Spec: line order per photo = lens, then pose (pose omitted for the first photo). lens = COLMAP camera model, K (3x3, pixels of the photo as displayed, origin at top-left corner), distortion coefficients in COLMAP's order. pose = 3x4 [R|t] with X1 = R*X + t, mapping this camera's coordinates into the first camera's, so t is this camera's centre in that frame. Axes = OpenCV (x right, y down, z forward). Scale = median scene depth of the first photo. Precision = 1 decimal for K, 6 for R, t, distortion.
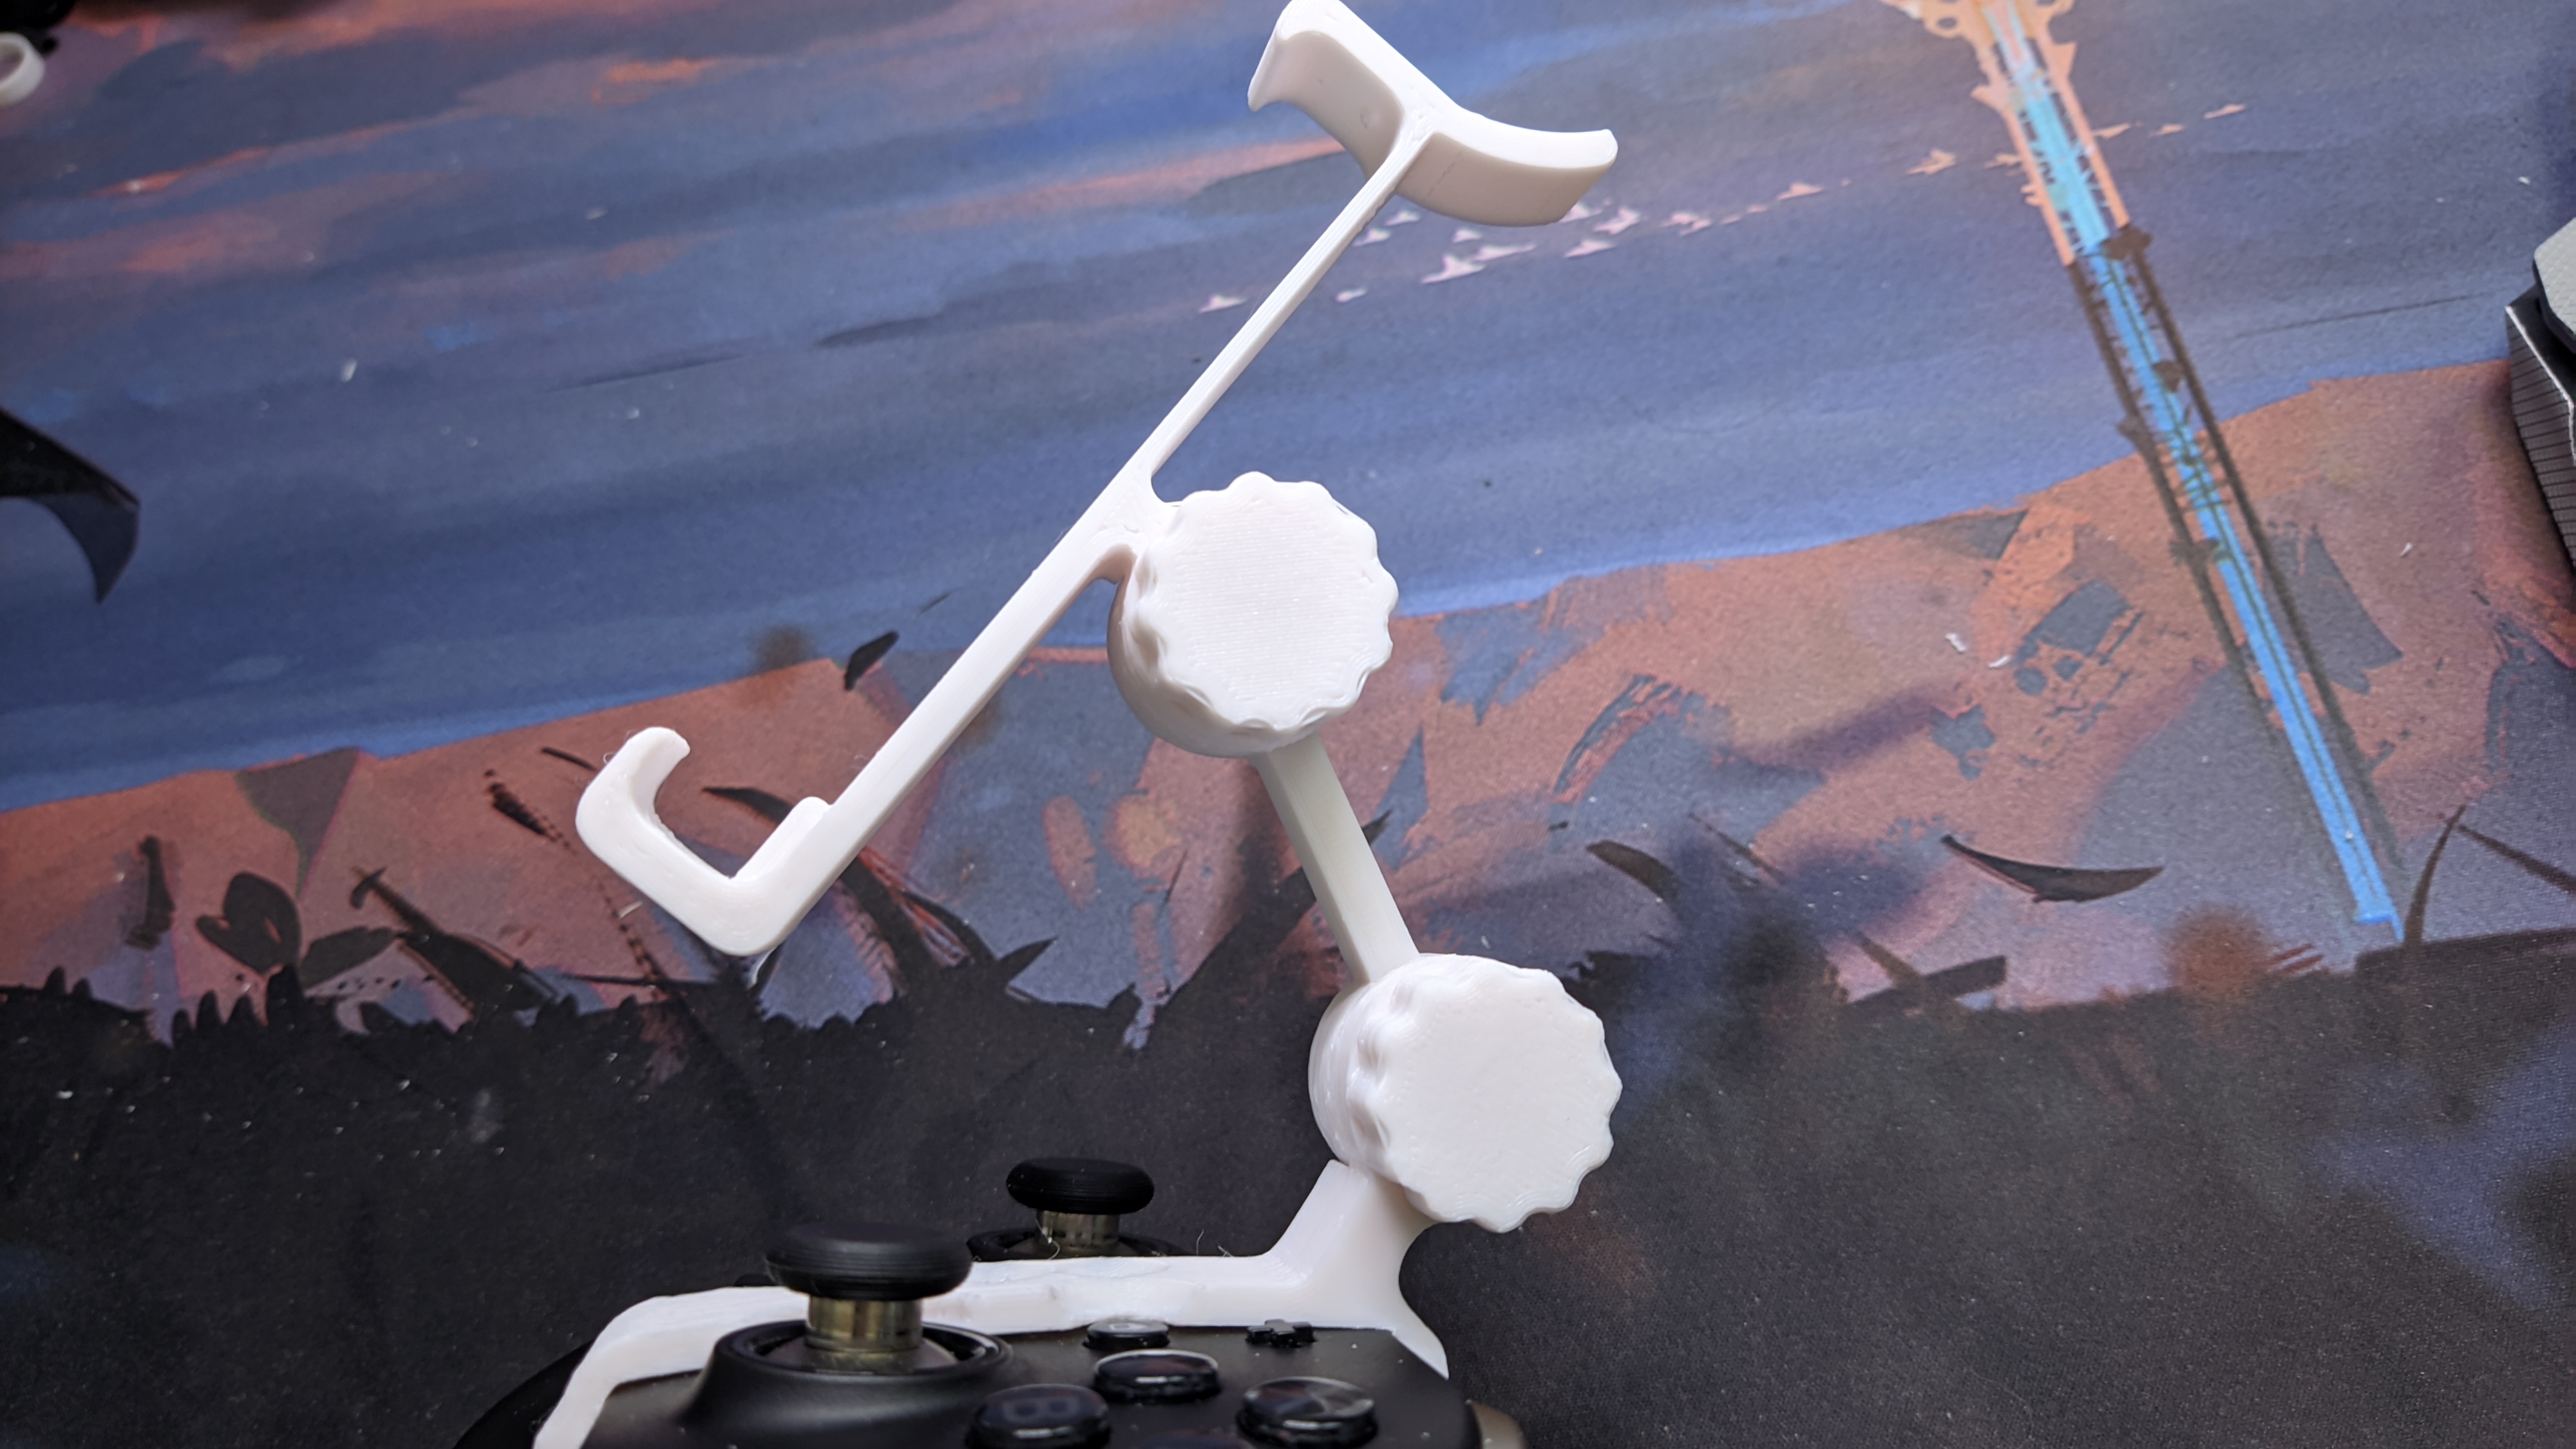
lens RADIAL K [[1980.2, 0, 1298.3], [0, 1980.2, 735.6], [0, 0, 1]] dist [0.116042, -0.245787]
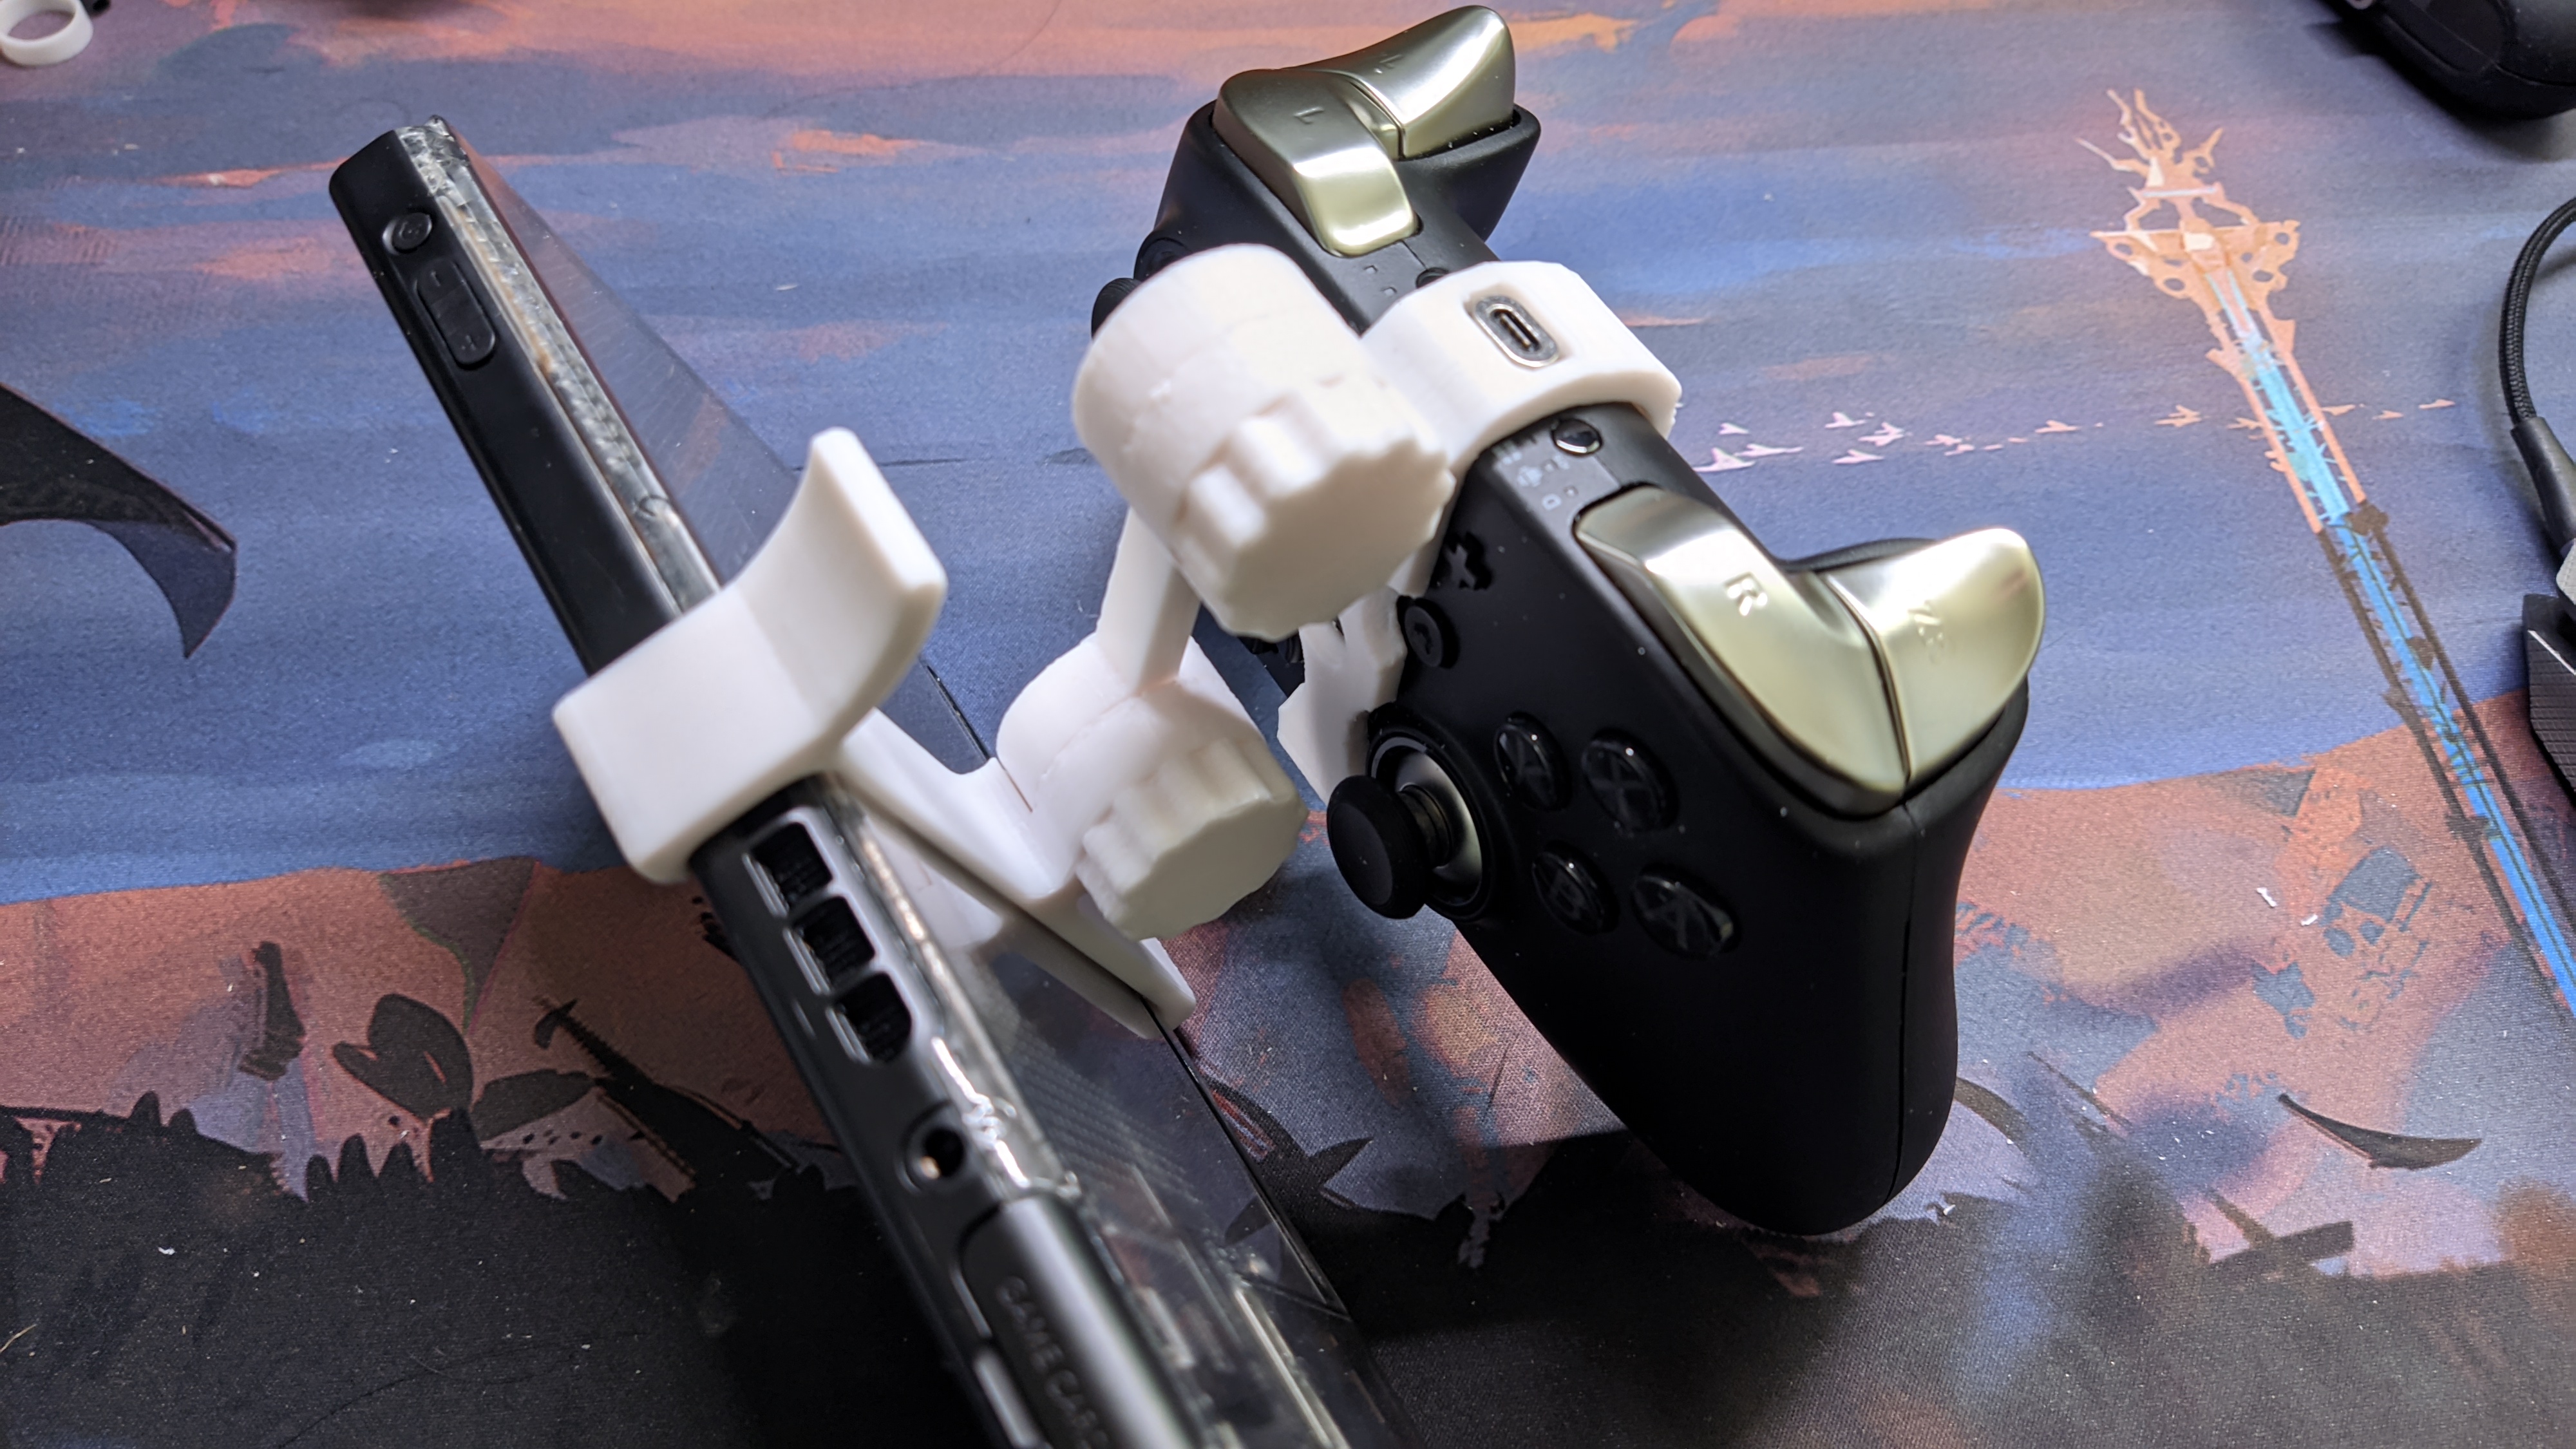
lens RADIAL K [[1980.2, 0, 1298.3], [0, 1980.2, 735.6], [0, 0, 1]] dist [0.116042, -0.245787]
pose [[0.980554, 0.095755, 0.171301, -0.320877], [-0.084420, 0.993804, -0.072293, -0.012783], [-0.177162, 0.056426, 0.982563, 0.089186]]
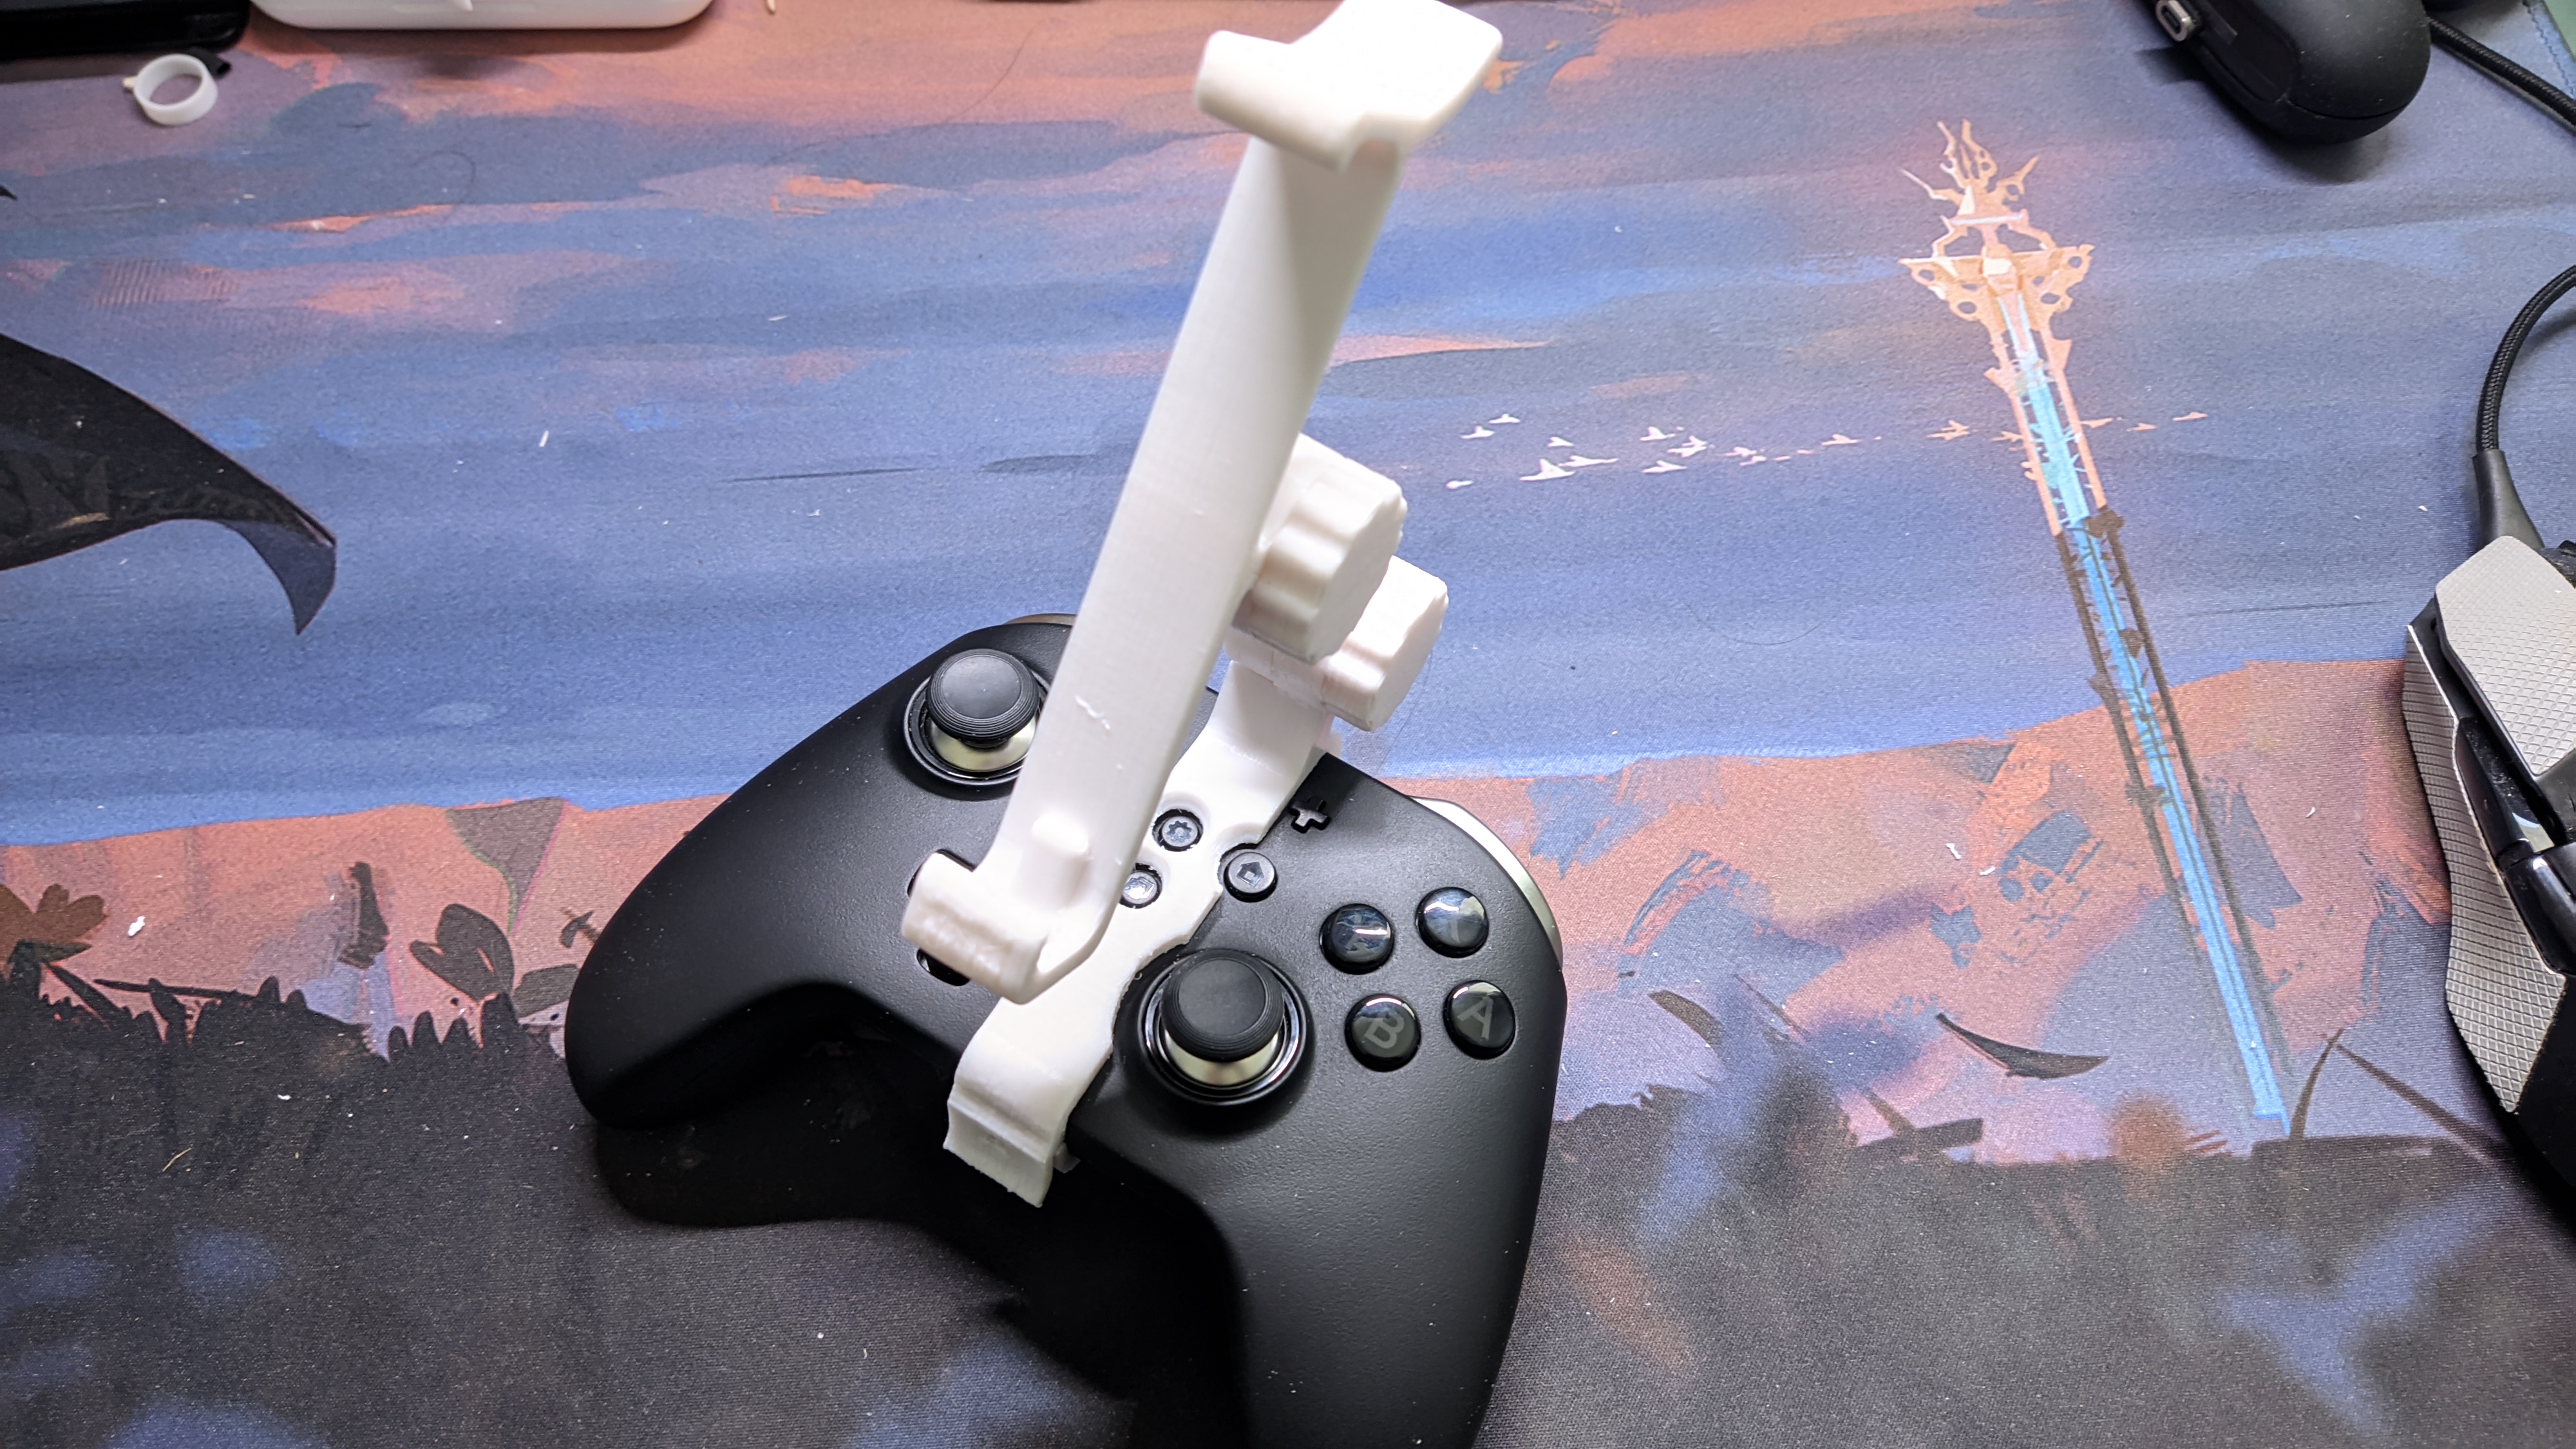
lens RADIAL K [[1980.2, 0, 1298.3], [0, 1980.2, 735.6], [0, 0, 1]] dist [0.116042, -0.245787]
pose [[0.989250, 0.097807, 0.108713, -0.202523], [-0.099082, 0.995059, 0.006376, -0.082883], [-0.107552, -0.017079, 0.994053, -0.166458]]
